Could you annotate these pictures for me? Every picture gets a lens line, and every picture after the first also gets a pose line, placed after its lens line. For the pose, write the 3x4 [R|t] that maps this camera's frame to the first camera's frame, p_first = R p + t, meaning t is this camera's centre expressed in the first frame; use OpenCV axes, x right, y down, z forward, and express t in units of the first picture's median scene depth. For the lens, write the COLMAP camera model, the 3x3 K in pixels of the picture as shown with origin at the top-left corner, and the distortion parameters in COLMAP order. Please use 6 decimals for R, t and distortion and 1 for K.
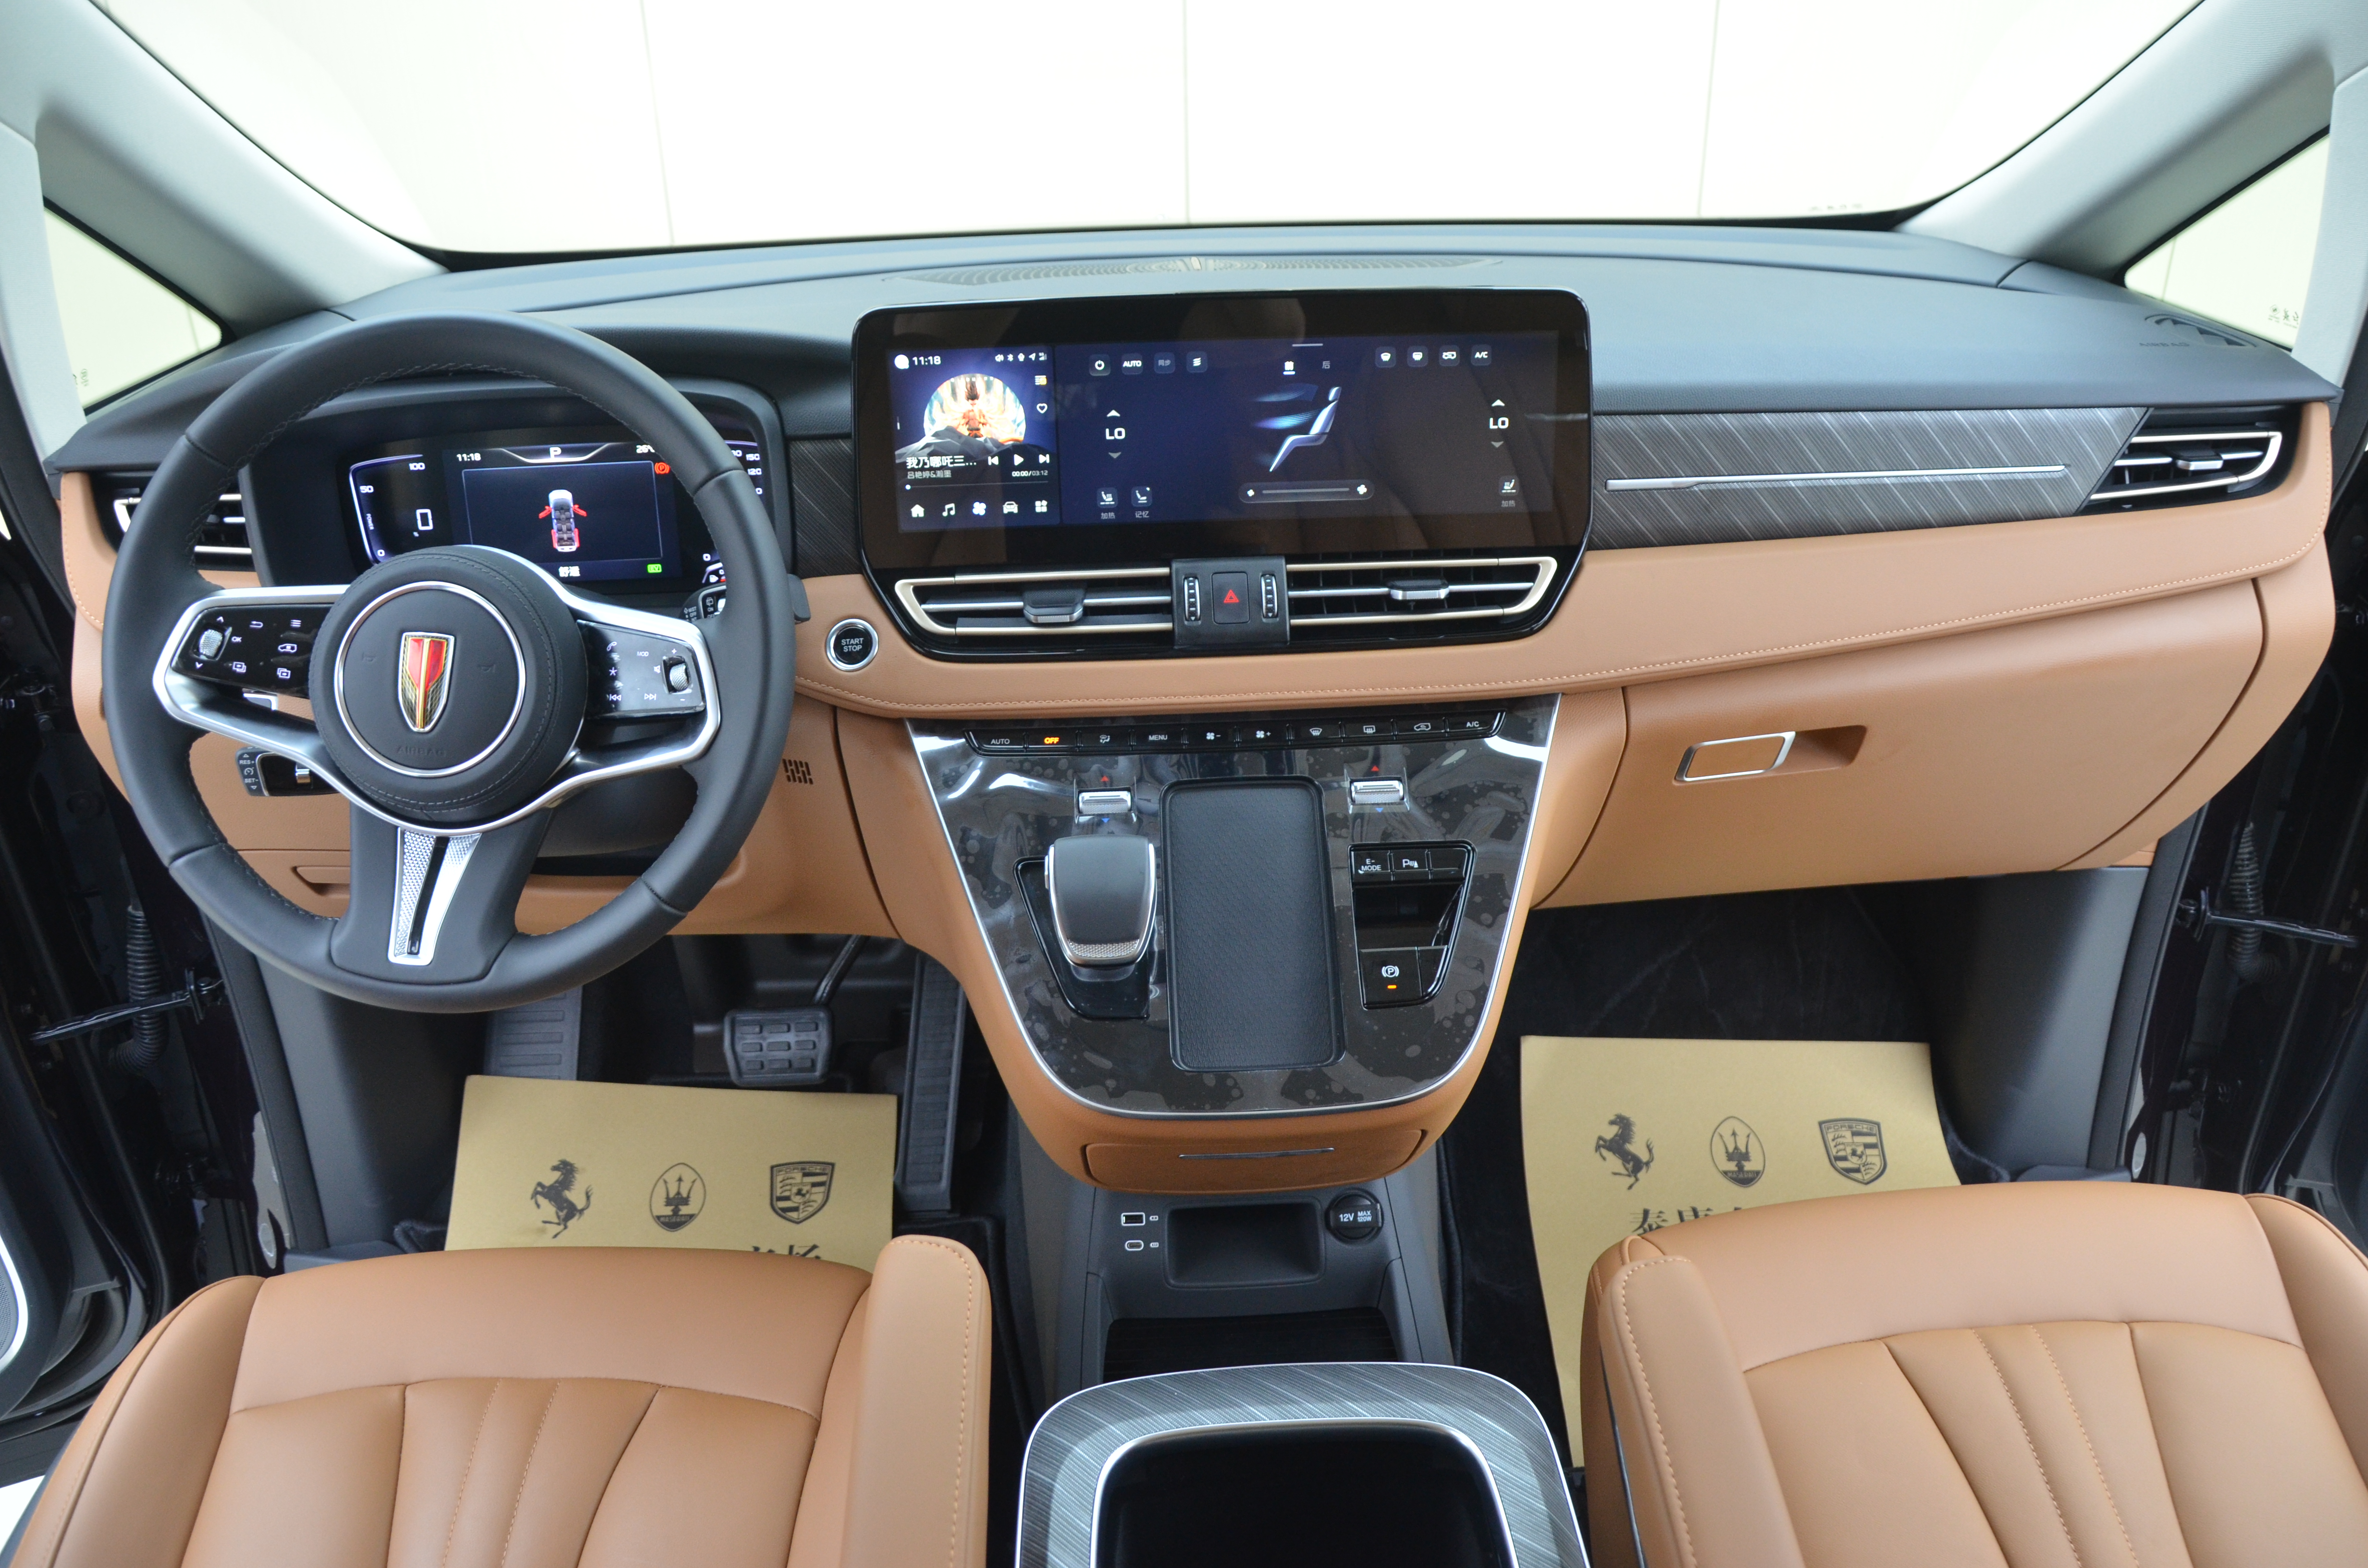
lens RADIAL K [[1815.9, 0, 1205.2], [0, 1815.9, 831.7], [0, 0, 1]] dist [-0.173661, 0.114482]
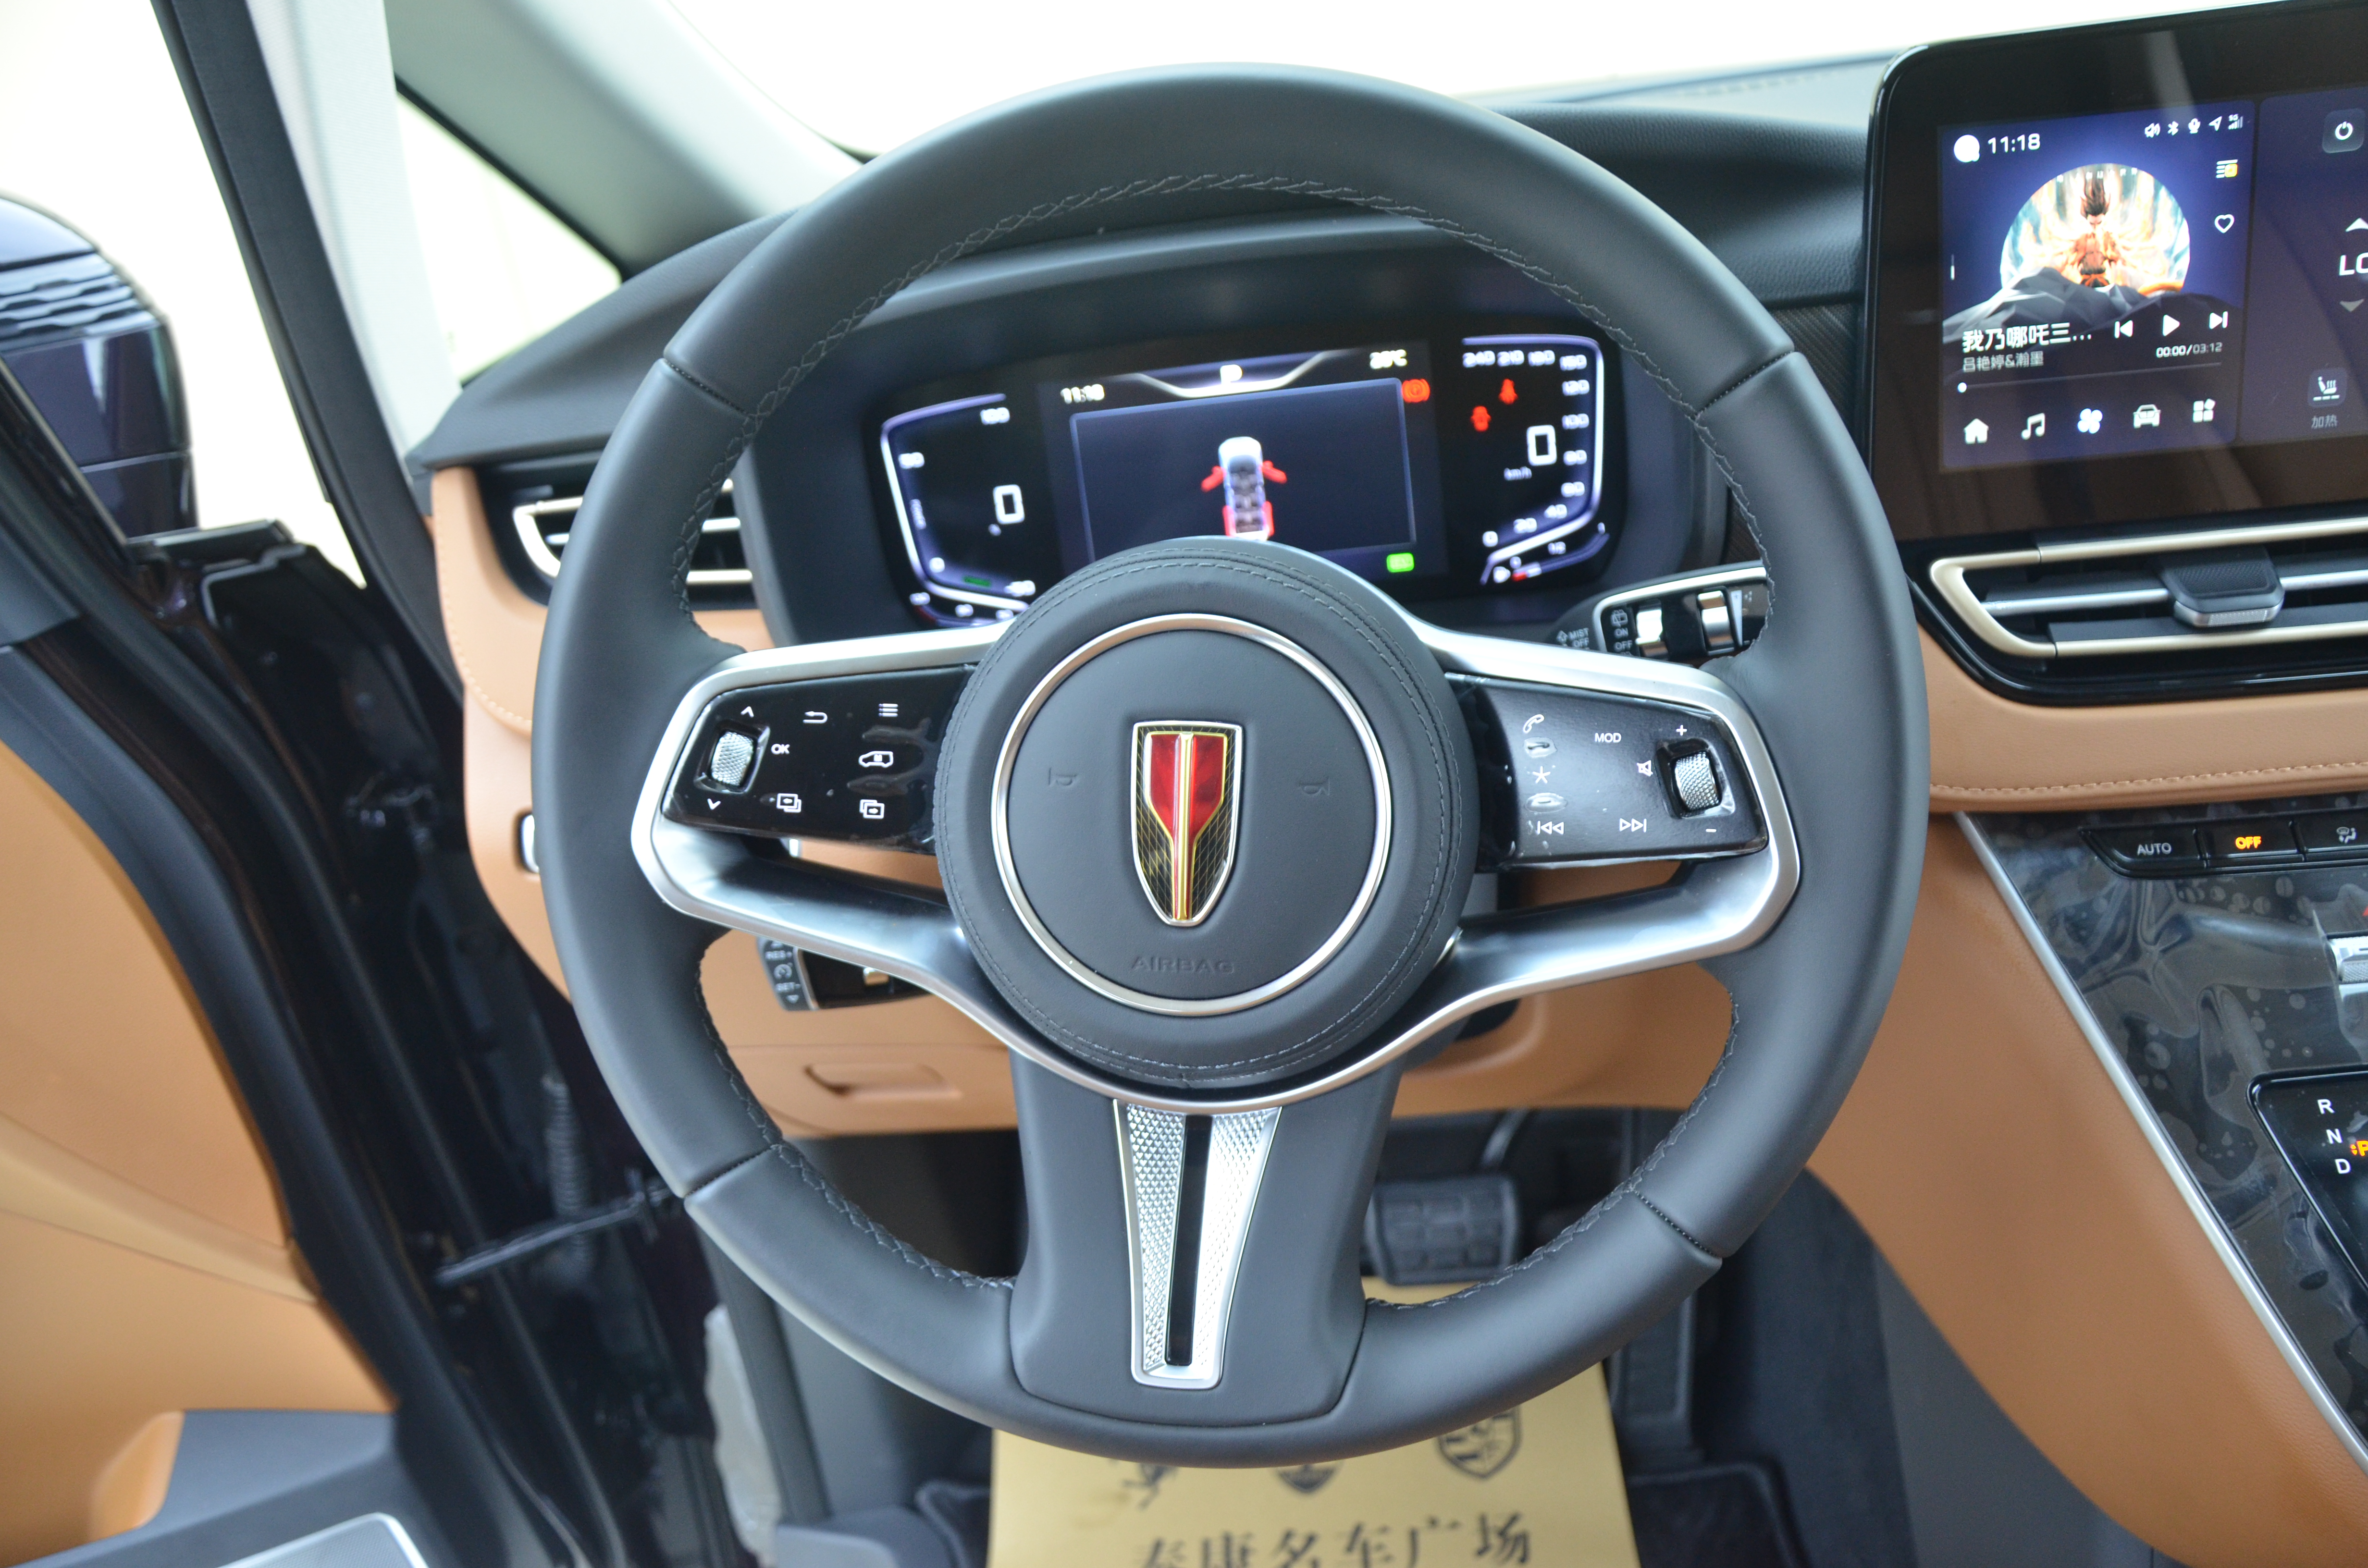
lens RADIAL K [[1815.9, 0, 1205.2], [0, 1815.9, 831.7], [0, 0, 1]] dist [-0.173661, 0.114482]
pose [[0.984274, -0.049290, -0.169635, -0.308757], [0.051924, 0.998589, 0.011125, -0.076738], [0.168848, -0.019758, 0.985444, 0.443892]]
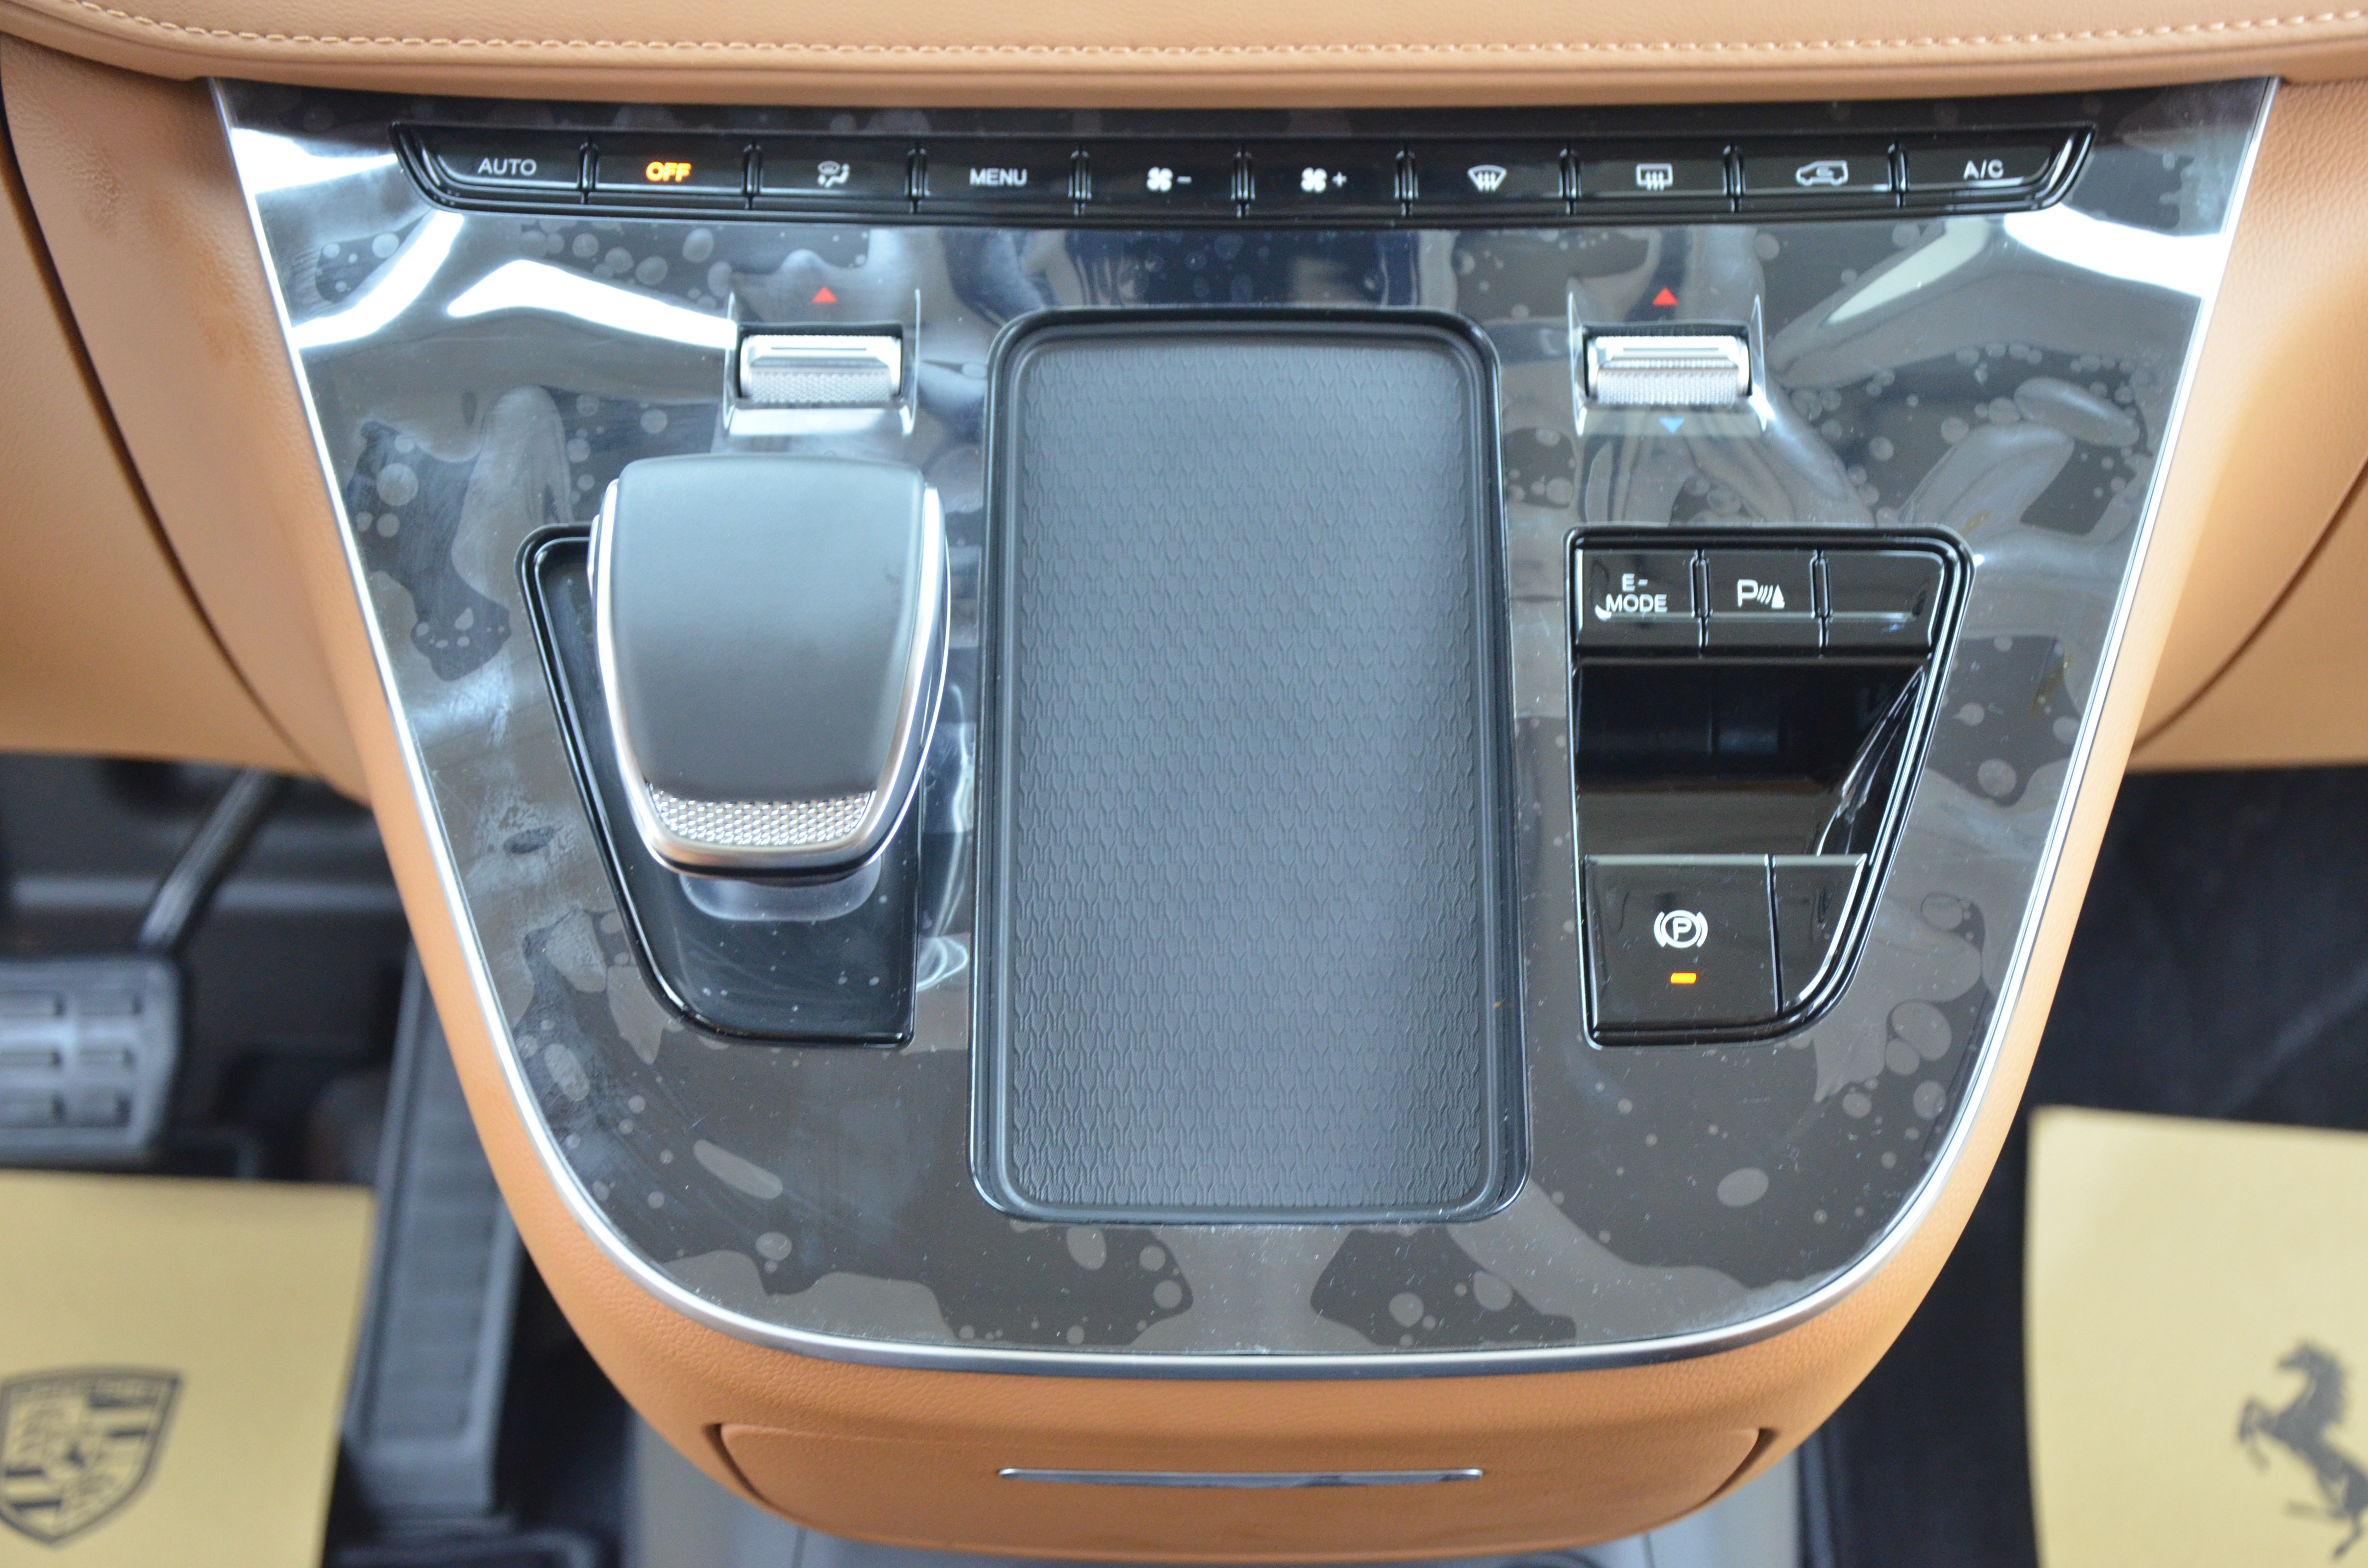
lens RADIAL K [[3875.6, 0, 1183.6], [0, 3875.6, 825.3], [0, 0, 1]] dist [0.175156, 0.097281]
pose [[0.998659, 0.042066, -0.030166, 0.033636], [-0.040217, 0.997419, 0.059481, 0.021059], [0.032591, -0.058188, 0.997774, 0.305675]]
